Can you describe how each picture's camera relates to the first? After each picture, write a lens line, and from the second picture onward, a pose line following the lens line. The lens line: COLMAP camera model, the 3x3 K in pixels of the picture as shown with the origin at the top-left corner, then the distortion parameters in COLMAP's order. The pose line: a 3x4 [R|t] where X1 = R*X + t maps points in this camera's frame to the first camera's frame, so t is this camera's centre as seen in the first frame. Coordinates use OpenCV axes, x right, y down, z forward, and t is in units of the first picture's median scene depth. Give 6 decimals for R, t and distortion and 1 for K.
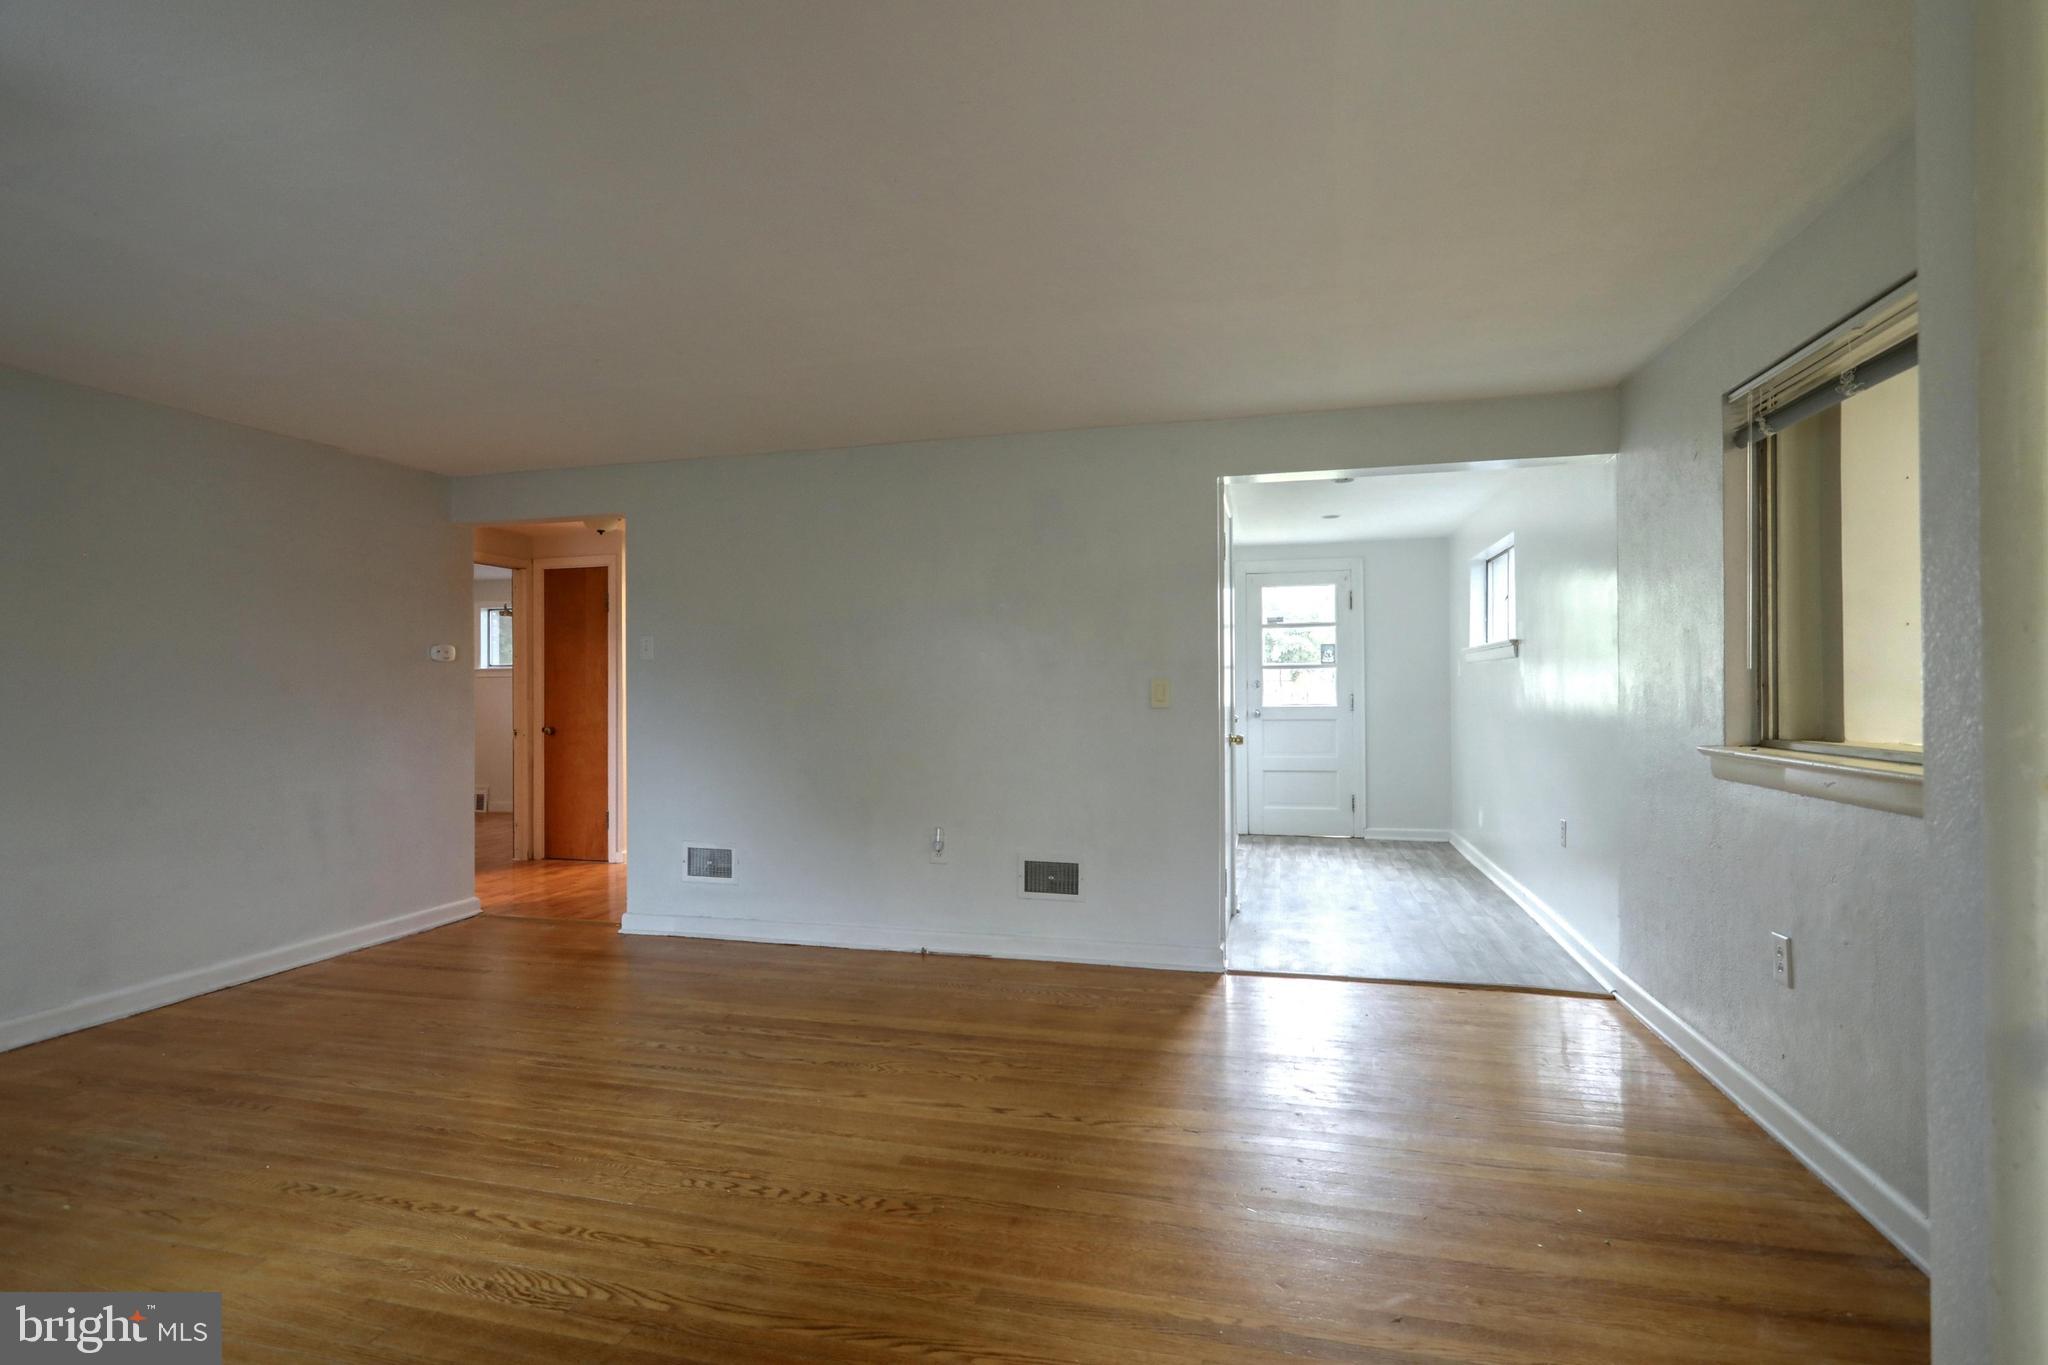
lens RADIAL K [[967.4, 0, 1024.0], [0, 967.4, 682.5], [0, 0, 1]] dist [0.002375, 0.000198]
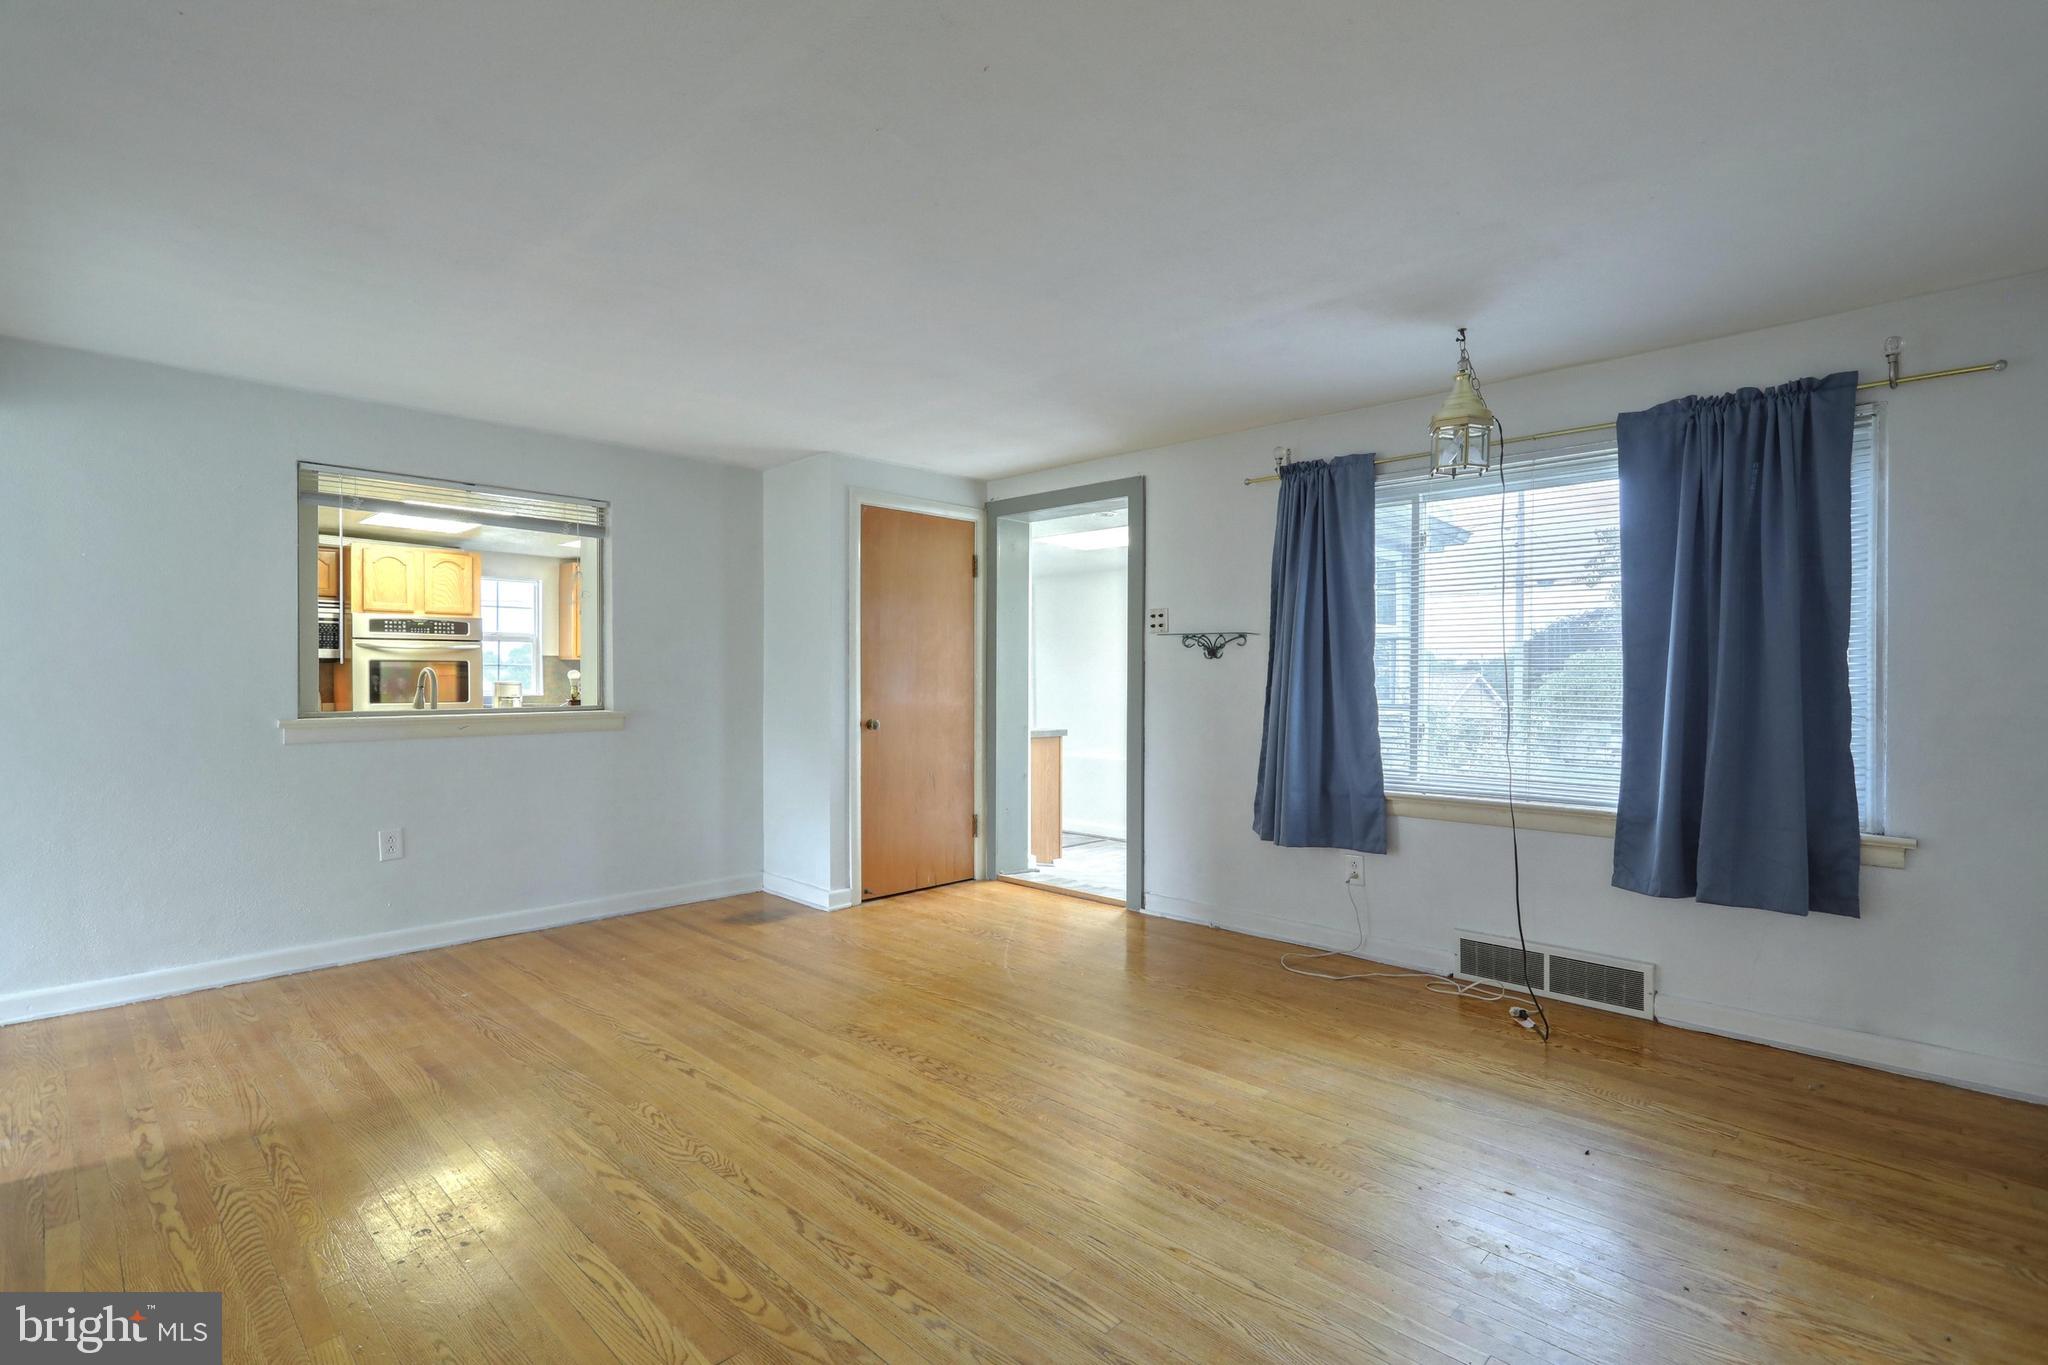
lens RADIAL K [[967.4, 0, 1024.0], [0, 967.4, 682.5], [0, 0, 1]] dist [0.002375, 0.000198]
pose [[-0.869930, 0.002571, 0.493168, -0.349160], [0.000193, 0.999988, -0.004873, 0.008532], [-0.493174, -0.004144, -0.869921, 0.702549]]
